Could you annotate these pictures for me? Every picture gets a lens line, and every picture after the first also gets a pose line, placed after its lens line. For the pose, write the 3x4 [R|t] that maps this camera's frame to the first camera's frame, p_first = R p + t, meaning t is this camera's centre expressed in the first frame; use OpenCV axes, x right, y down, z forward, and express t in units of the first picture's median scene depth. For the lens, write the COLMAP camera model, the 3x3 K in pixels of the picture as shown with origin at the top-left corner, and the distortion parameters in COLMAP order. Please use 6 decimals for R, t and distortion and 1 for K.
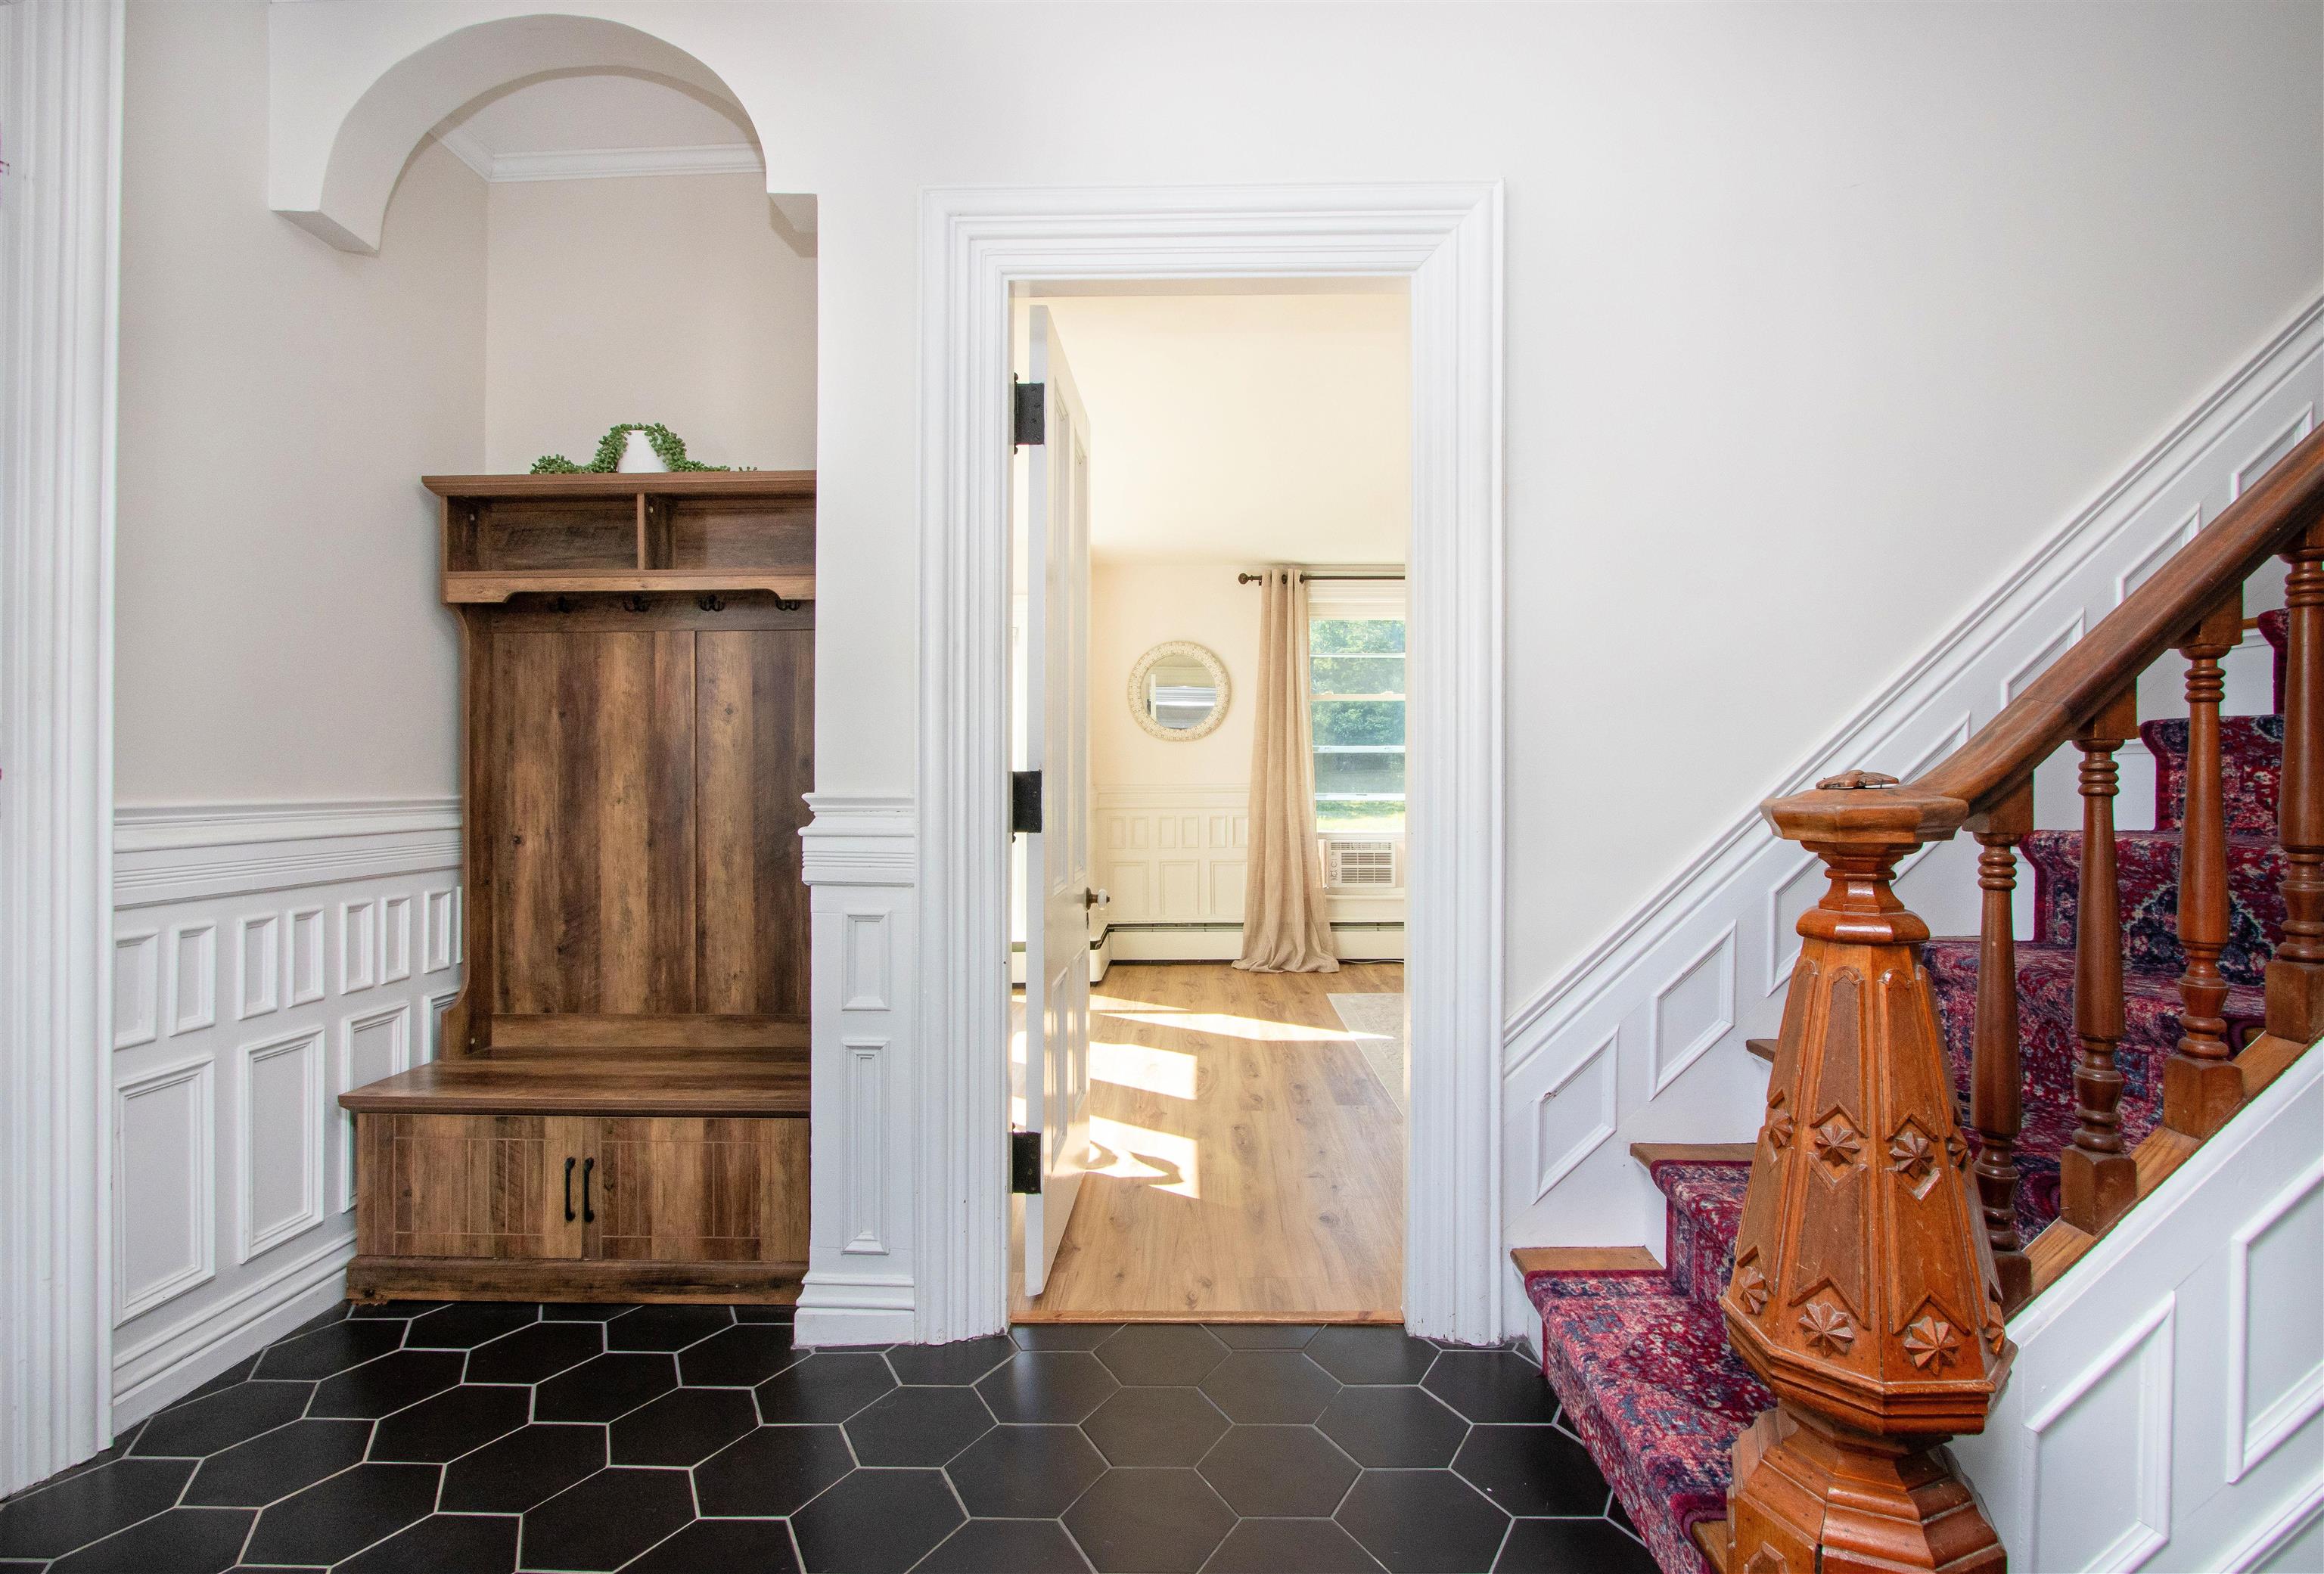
lens RADIAL K [[1091.8, 0, 1173.1], [0, 1091.8, 783.2], [0, 0, 1]] dist [-0.018332, 0.001365]
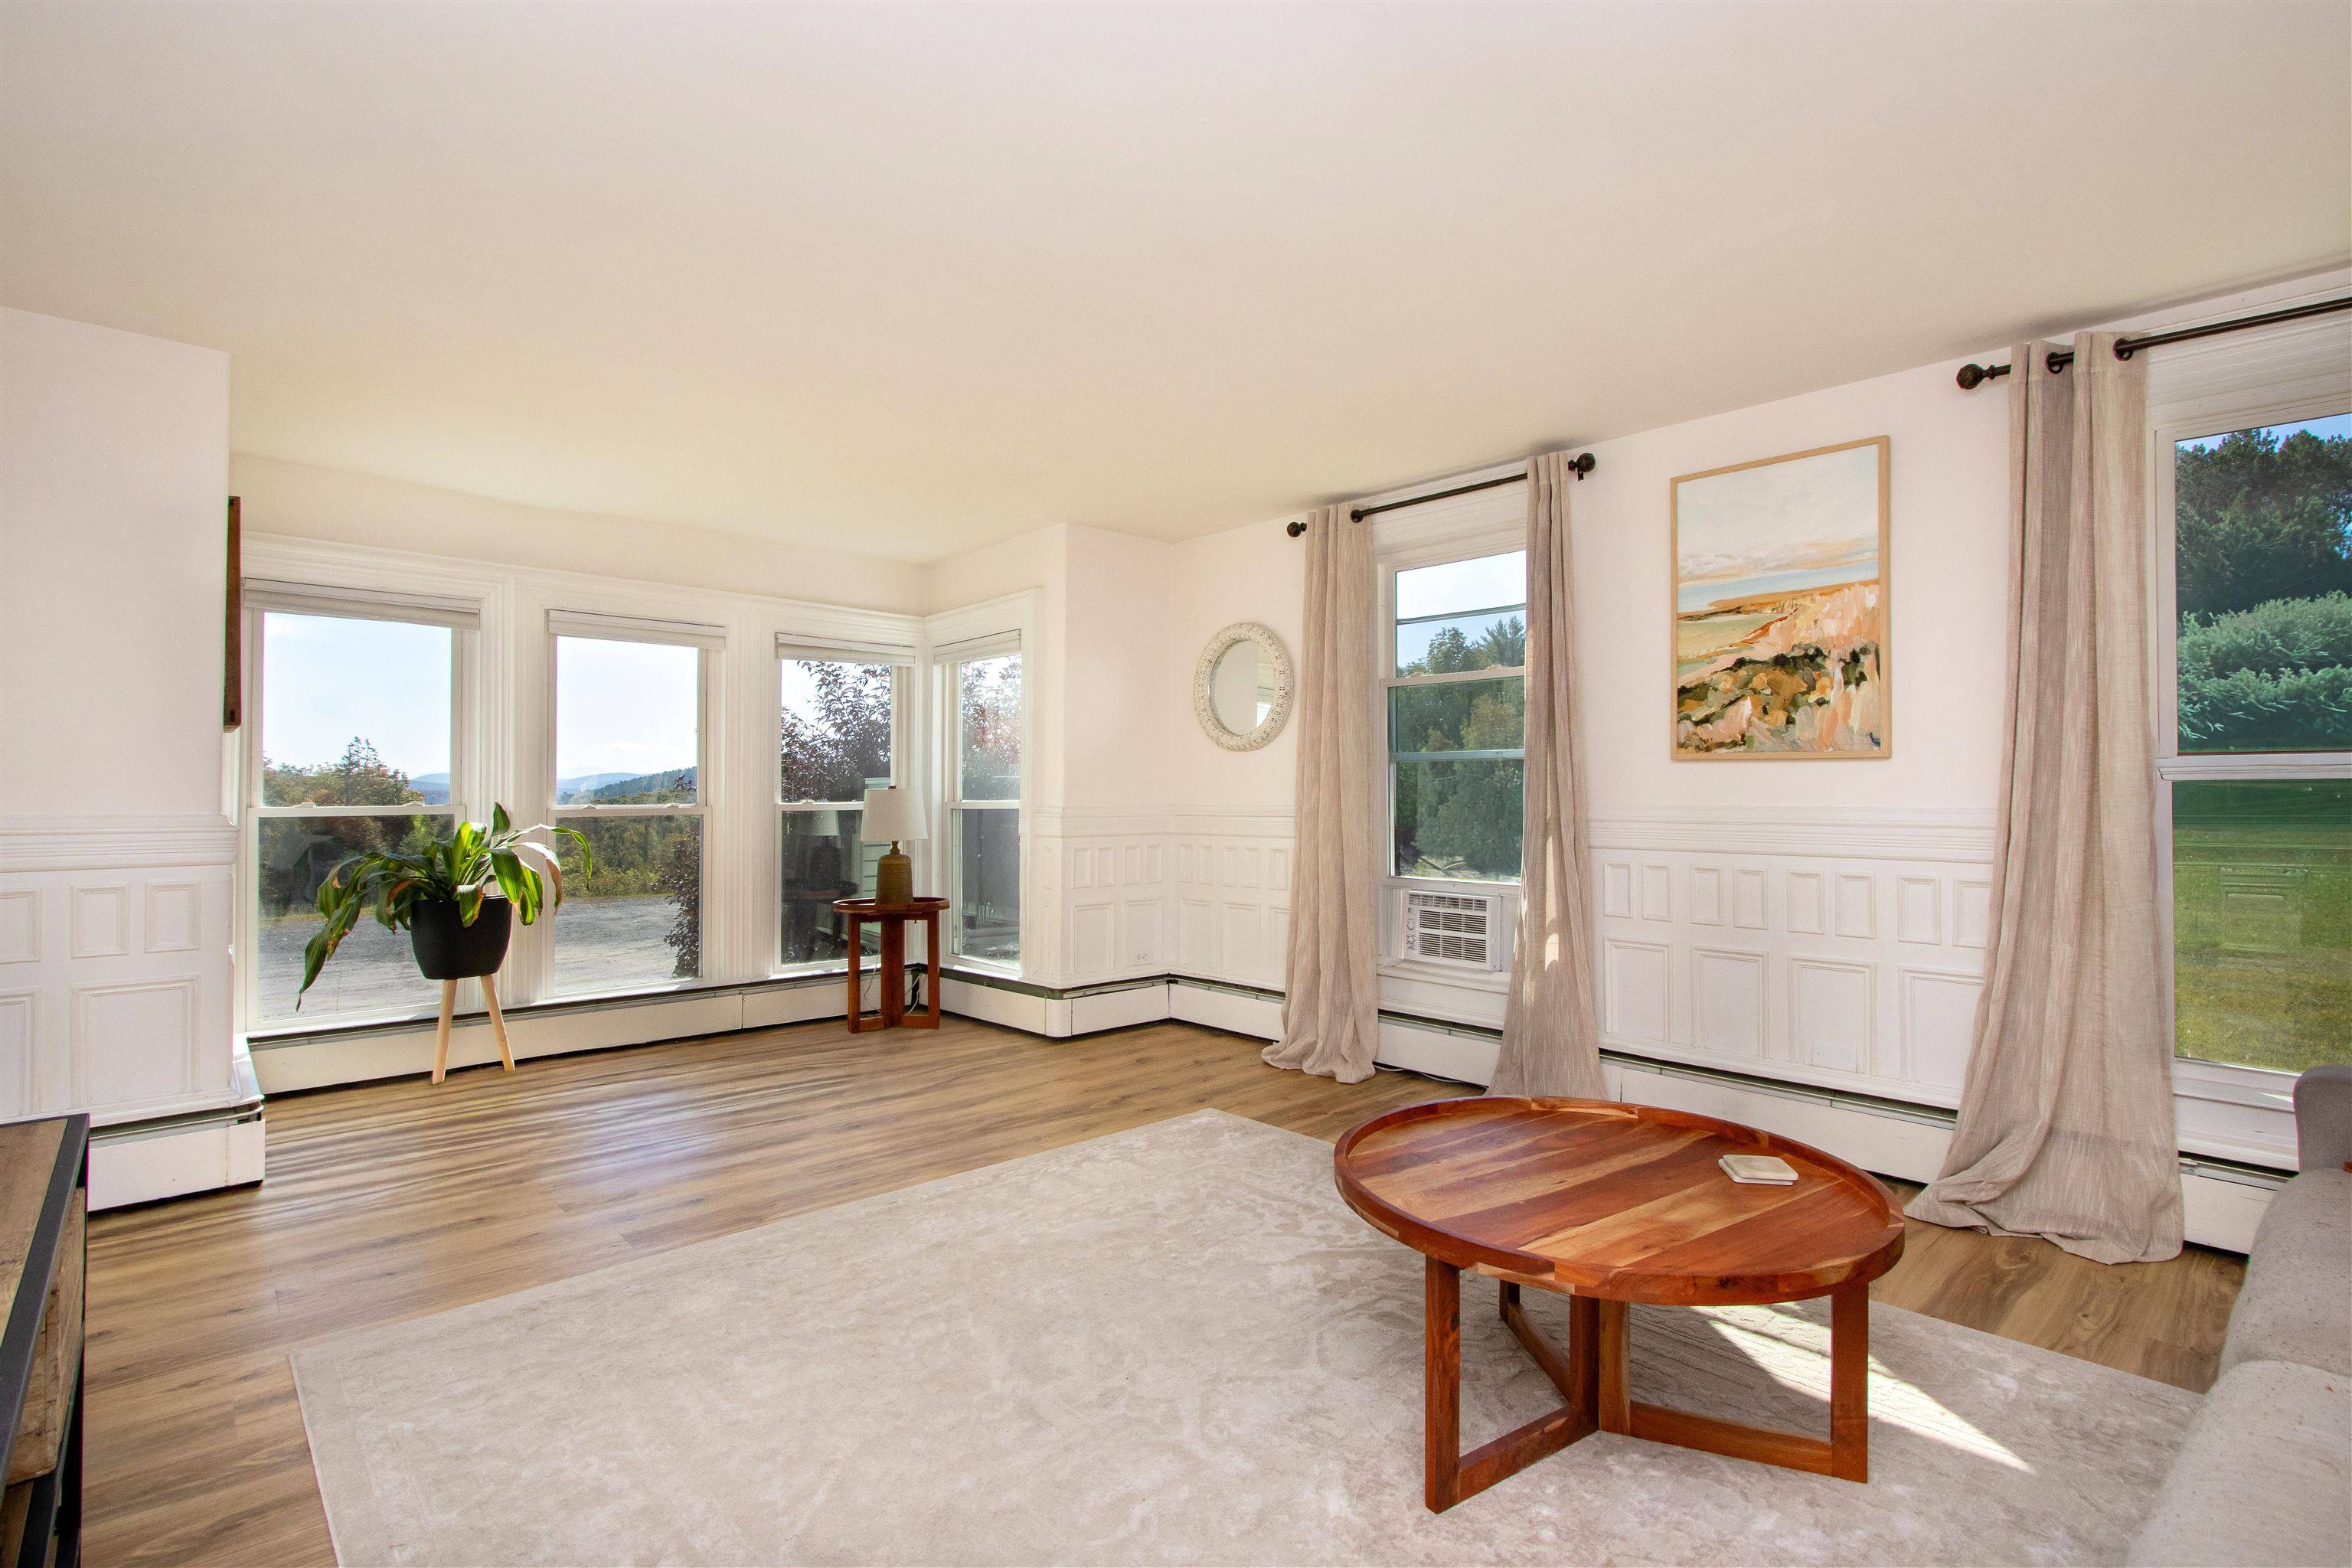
lens RADIAL K [[1105.1, 0, 1222.7], [0, 1105.1, 761.5], [0, 0, 1]] dist [-0.018332, 0.001365]
pose [[0.677558, -0.019019, -0.735223, 0.587604], [-0.000310, 0.999658, -0.026145, -0.009761], [0.735469, 0.017943, 0.677320, 0.458421]]
